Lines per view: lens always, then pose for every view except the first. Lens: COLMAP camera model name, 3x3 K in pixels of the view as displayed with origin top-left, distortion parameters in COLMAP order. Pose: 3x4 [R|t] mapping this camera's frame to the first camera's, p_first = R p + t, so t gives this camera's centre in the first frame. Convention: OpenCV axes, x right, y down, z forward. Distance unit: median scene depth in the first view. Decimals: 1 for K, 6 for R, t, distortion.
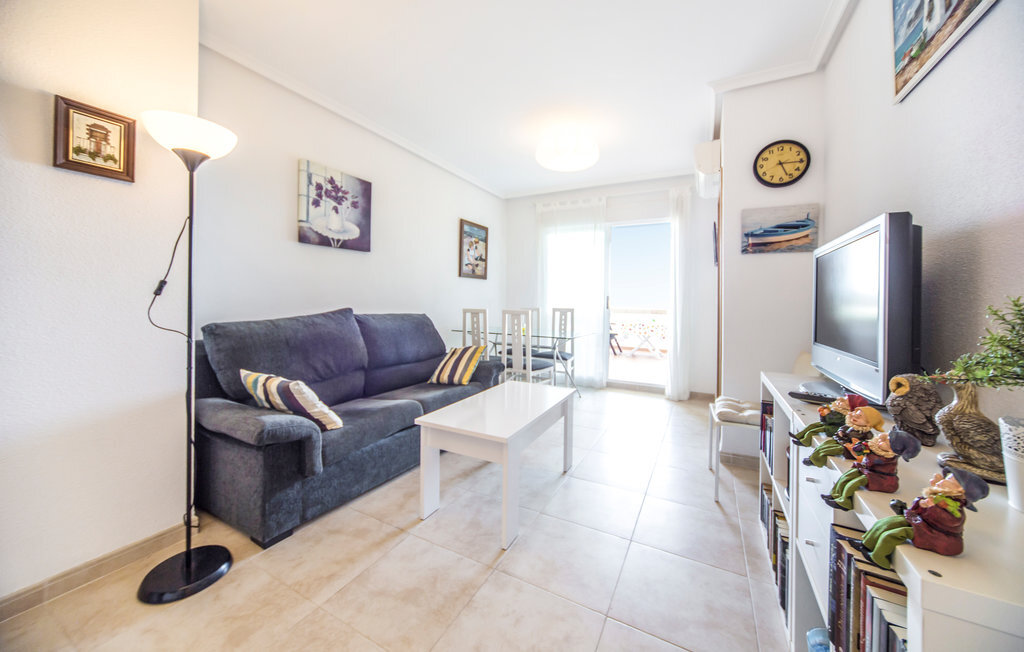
lens RADIAL K [[366.3, 0, 533.9], [0, 366.3, 300.8], [0, 0, 1]] dist [-0.008681, 0.000939]
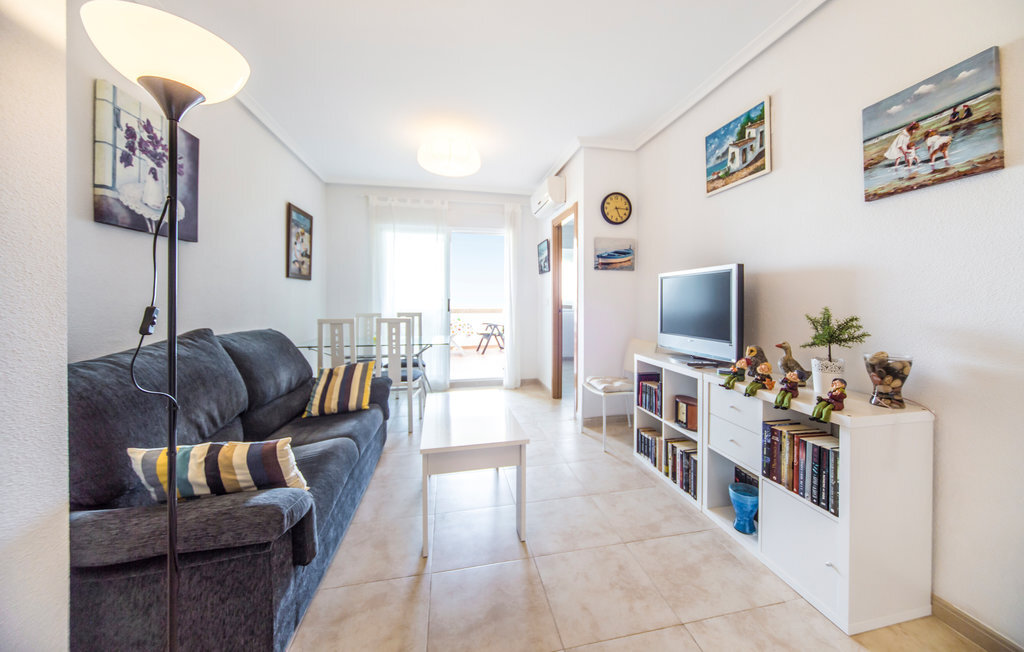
lens RADIAL K [[366.3, 0, 554.7], [0, 366.3, 301.6], [0, 0, 1]] dist [-0.008681, 0.000939]
pose [[0.749123, -0.017579, 0.662197, -0.450078], [0.009447, 0.999830, 0.015855, -0.033382], [-0.662363, -0.005622, 0.749162, 0.075562]]
